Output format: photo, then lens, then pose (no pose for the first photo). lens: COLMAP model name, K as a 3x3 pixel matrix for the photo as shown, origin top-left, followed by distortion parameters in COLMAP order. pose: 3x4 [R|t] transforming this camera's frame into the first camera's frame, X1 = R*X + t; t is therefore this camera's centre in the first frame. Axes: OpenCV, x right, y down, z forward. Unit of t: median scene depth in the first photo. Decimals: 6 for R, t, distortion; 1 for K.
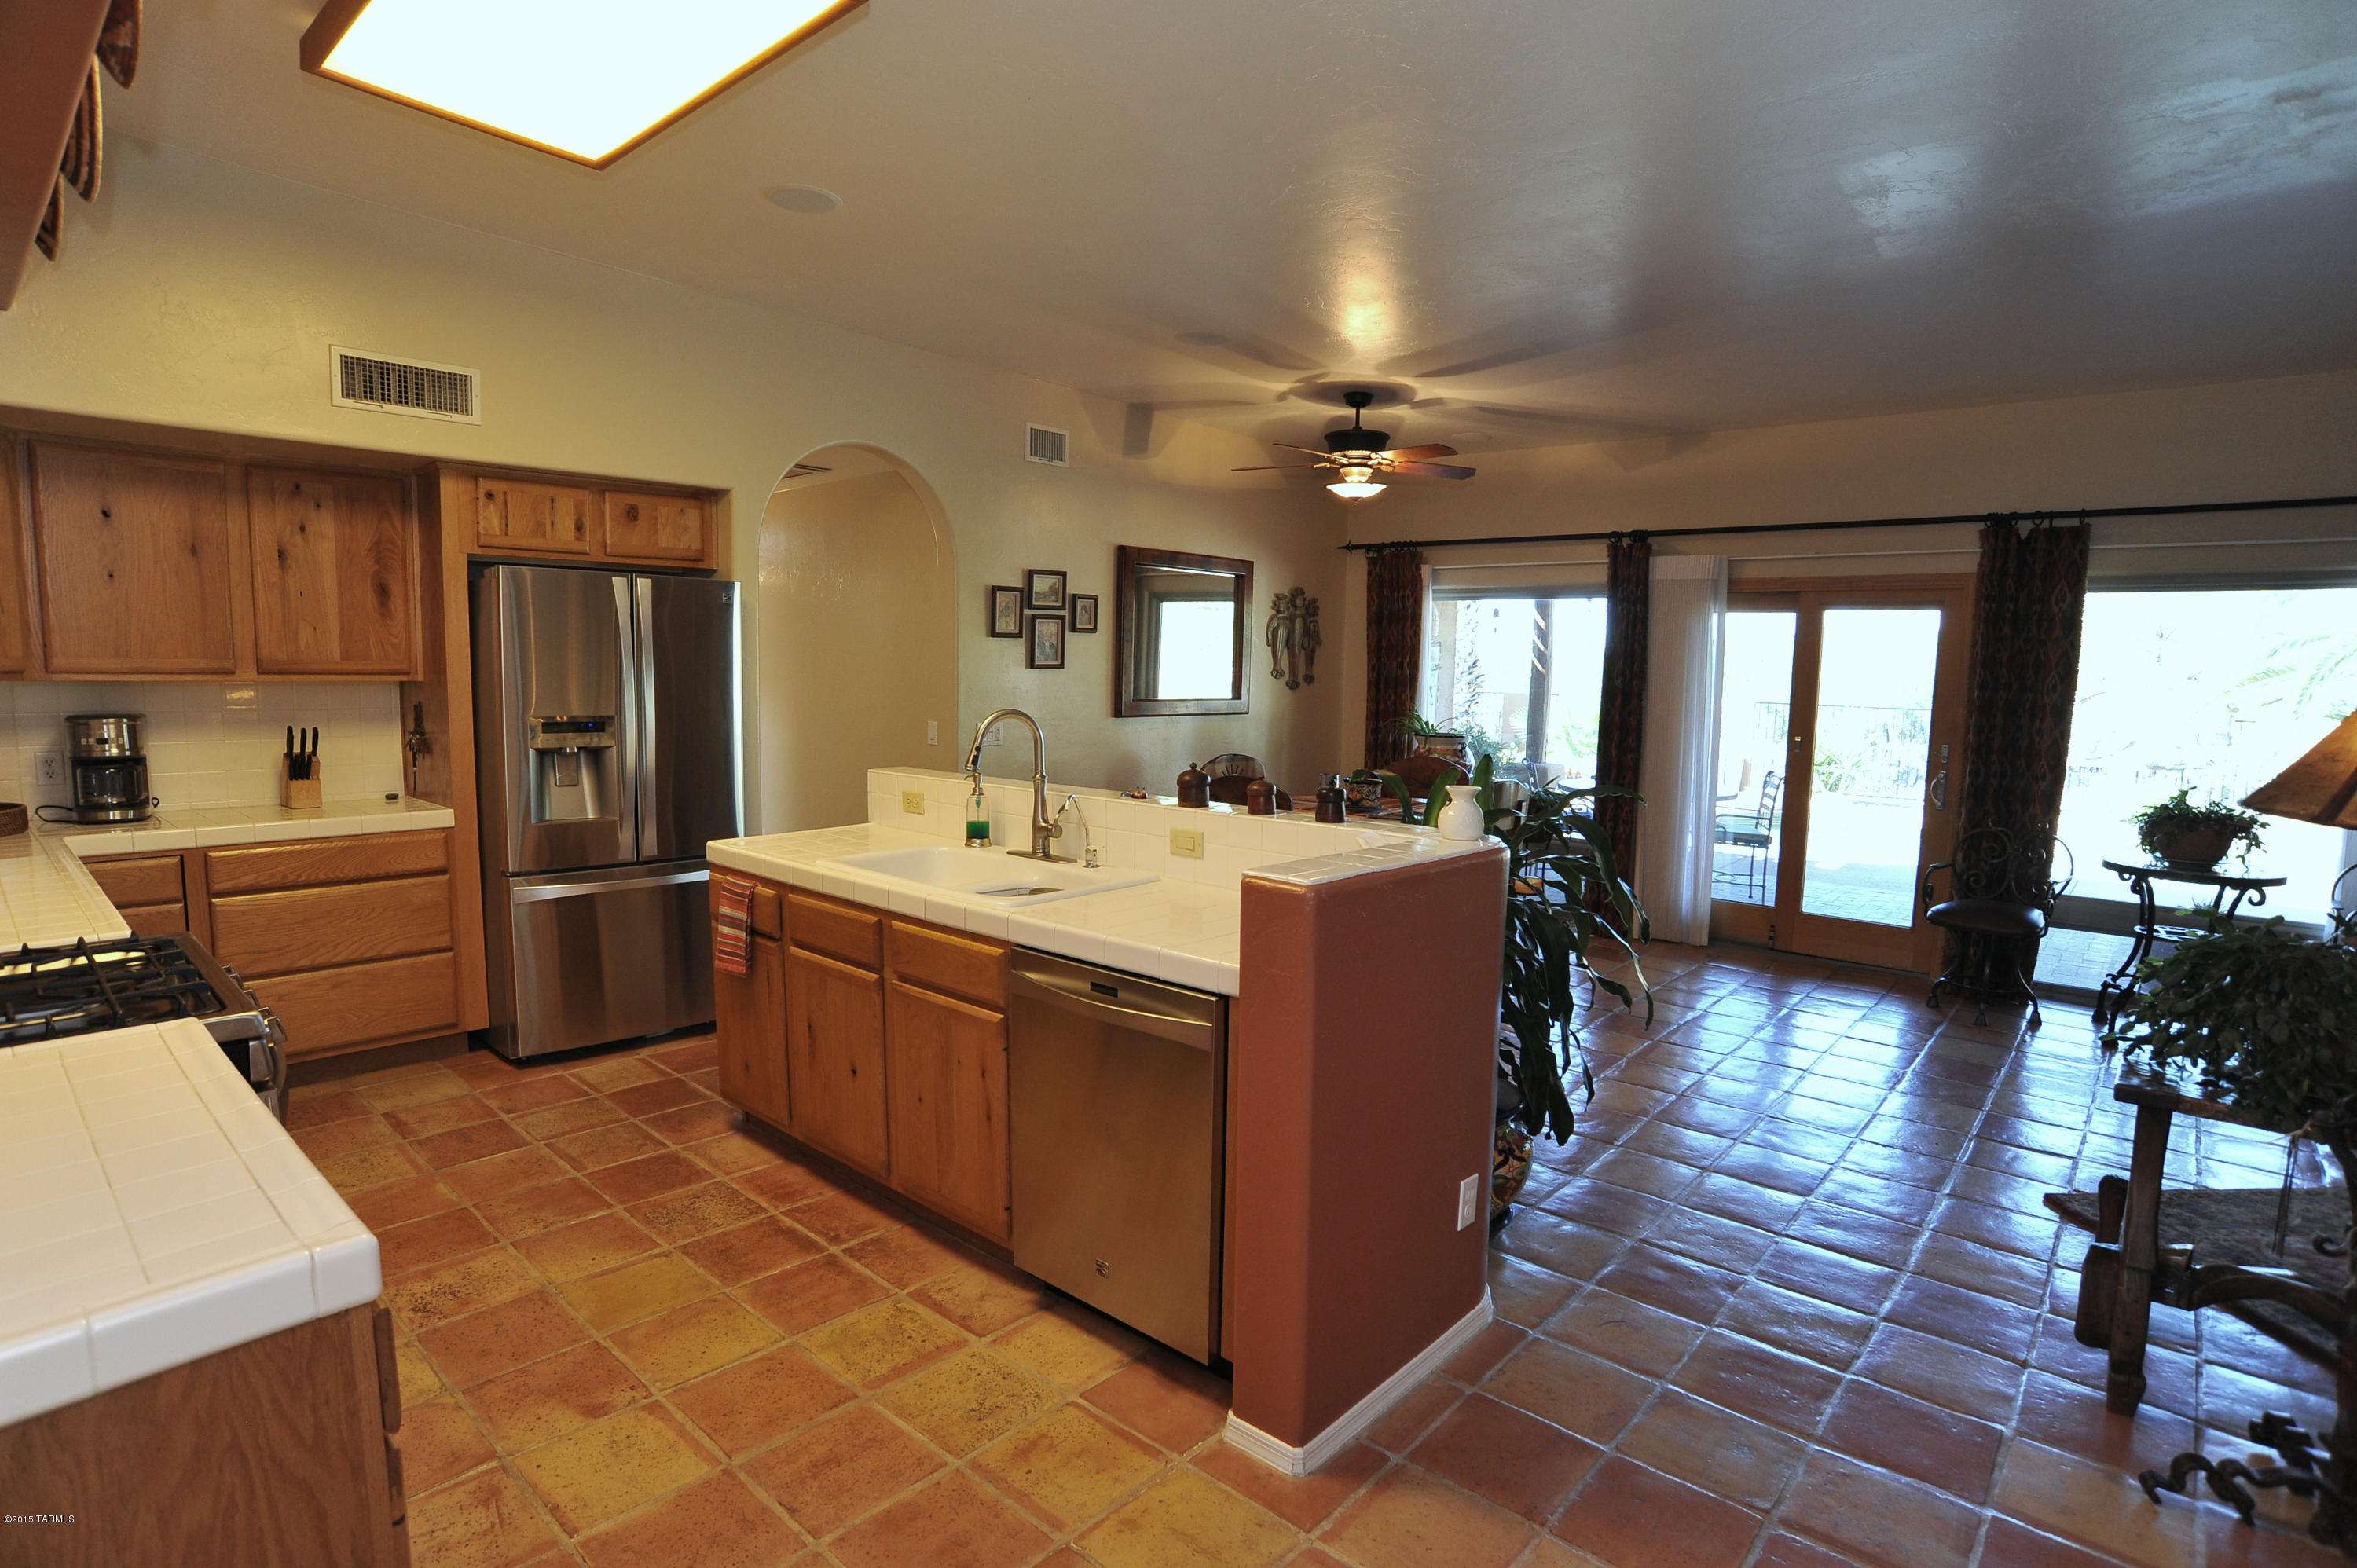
lens RADIAL K [[1190.4, 0, 1182.7], [0, 1190.4, 789.0], [0, 0, 1]] dist [-0.103346, 0.049413]
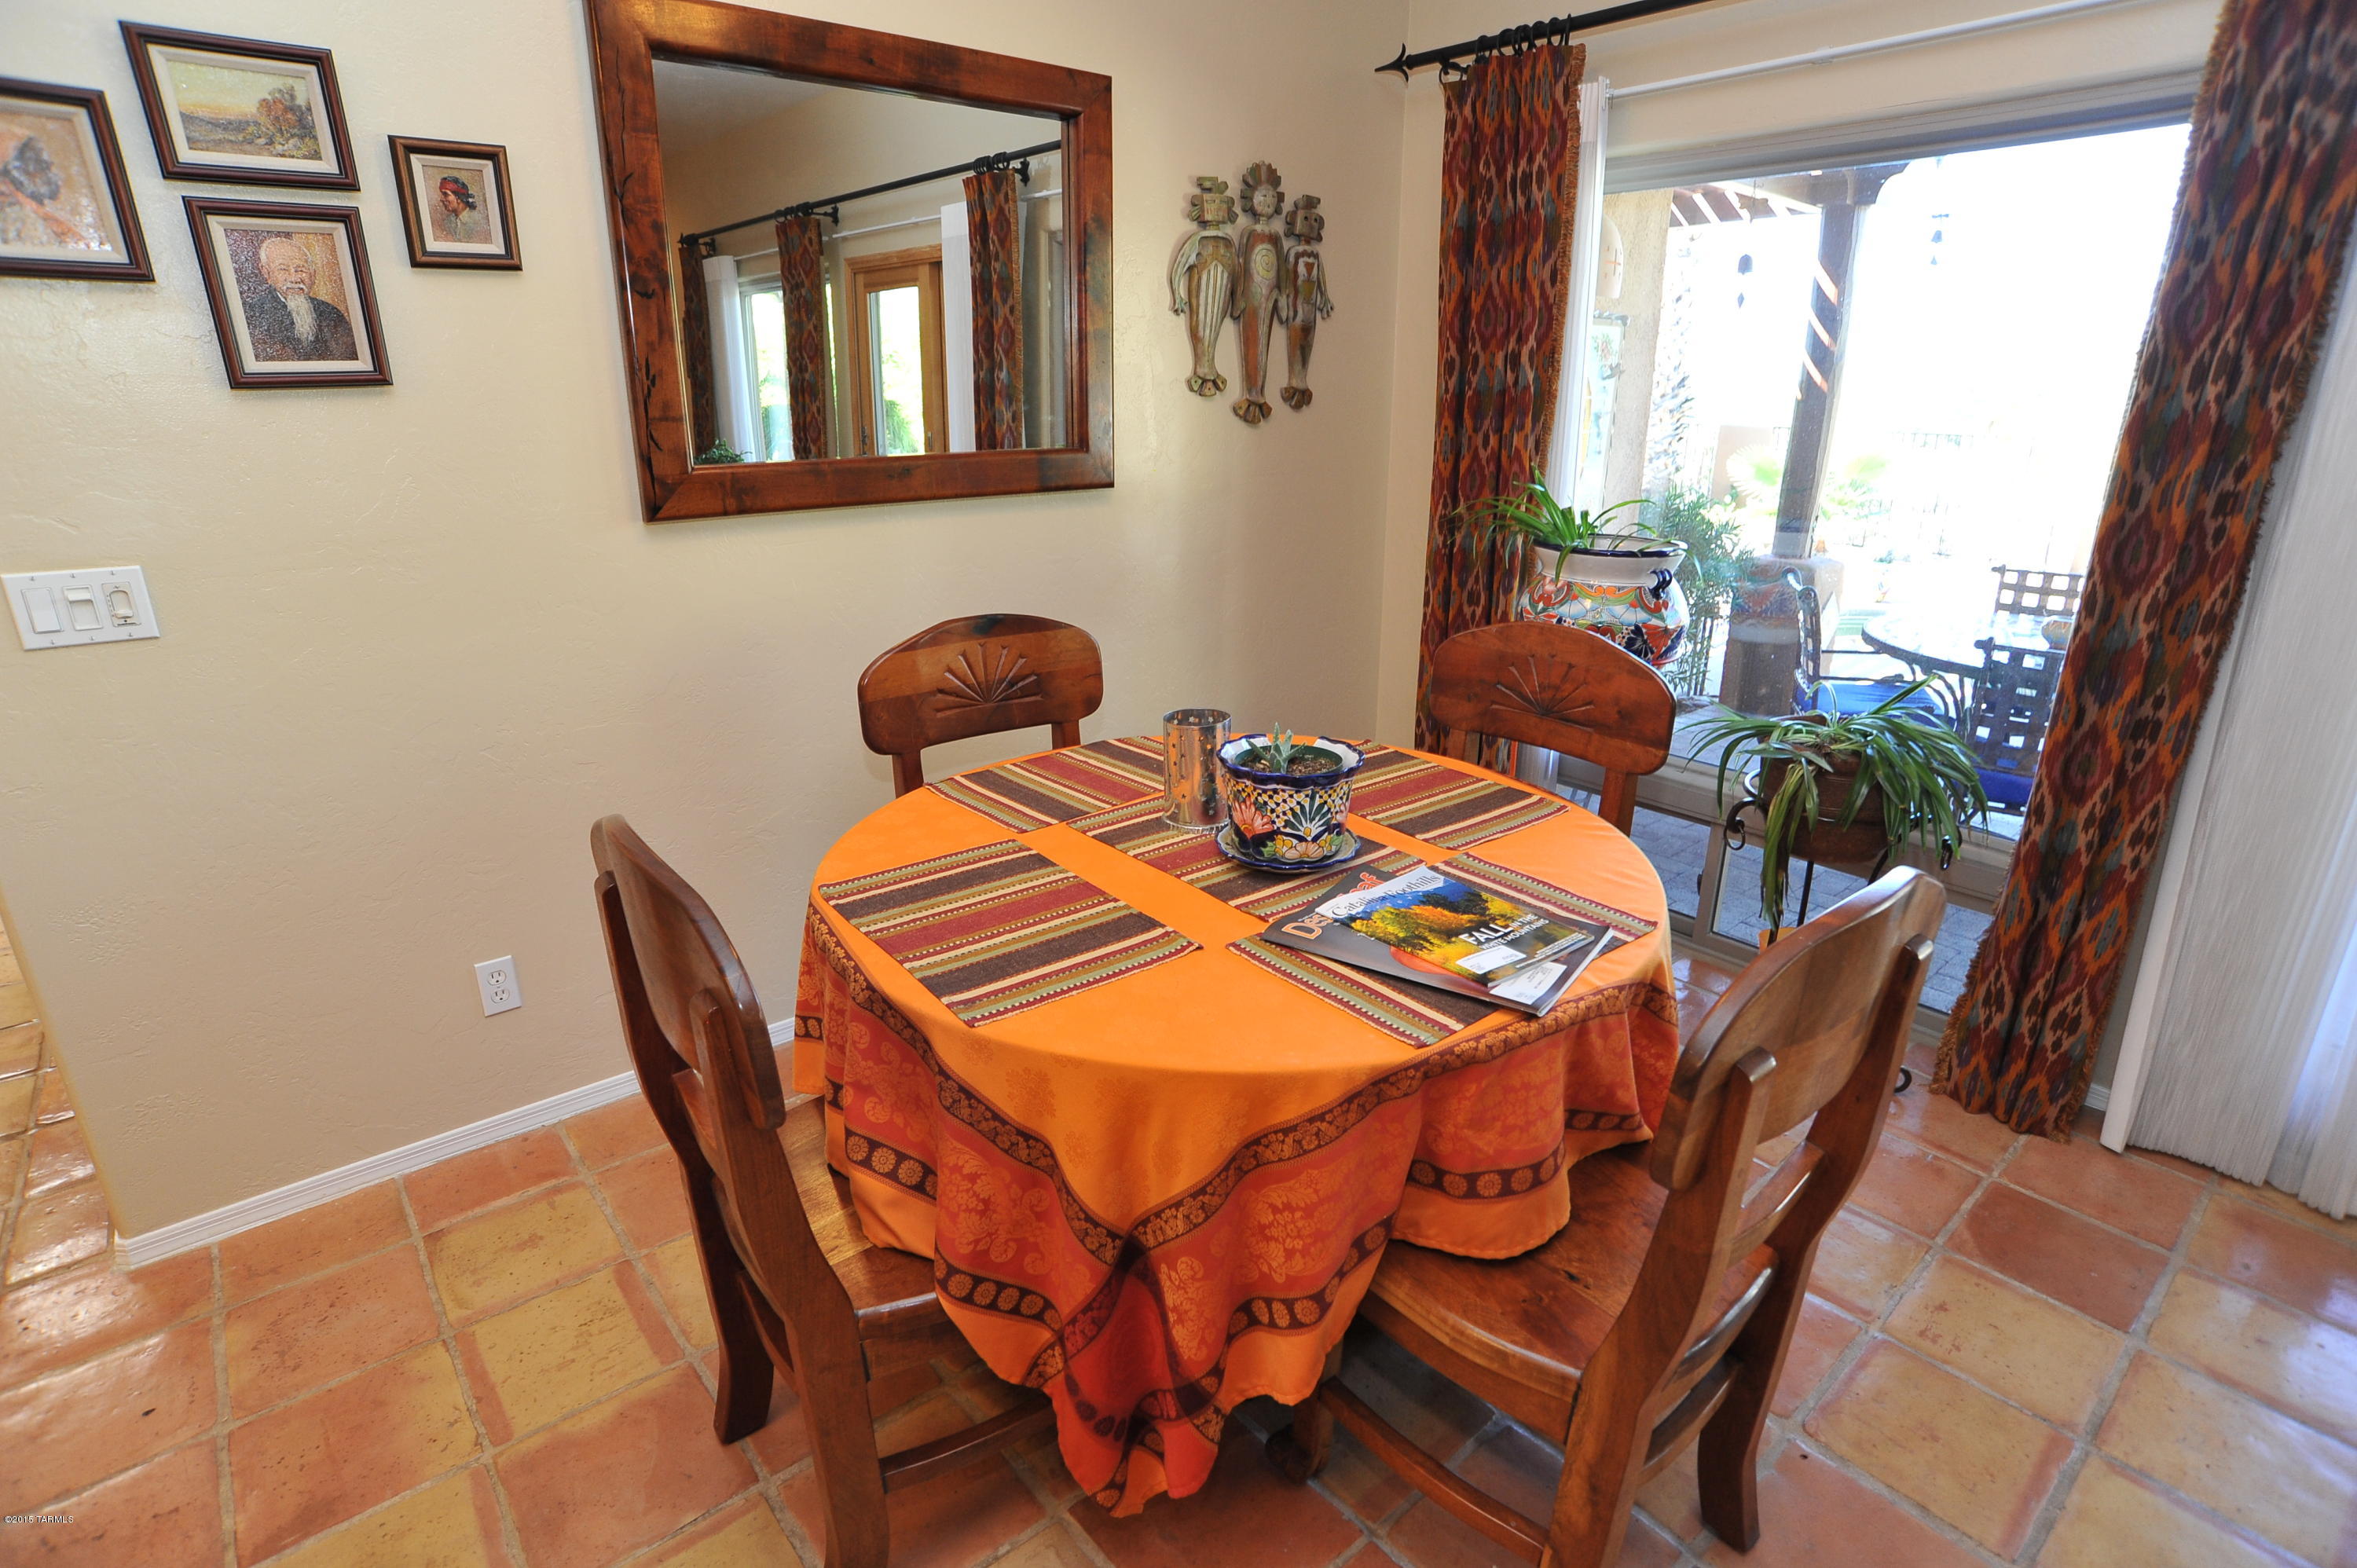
lens RADIAL K [[1190.4, 0, 1182.7], [0, 1190.4, 789.0], [0, 0, 1]] dist [-0.103346, 0.049413]
pose [[0.989909, 0.029065, -0.138693, 0.131077], [0.001967, 0.975827, 0.218534, -0.048824], [0.141692, -0.216601, 0.965923, 0.568083]]
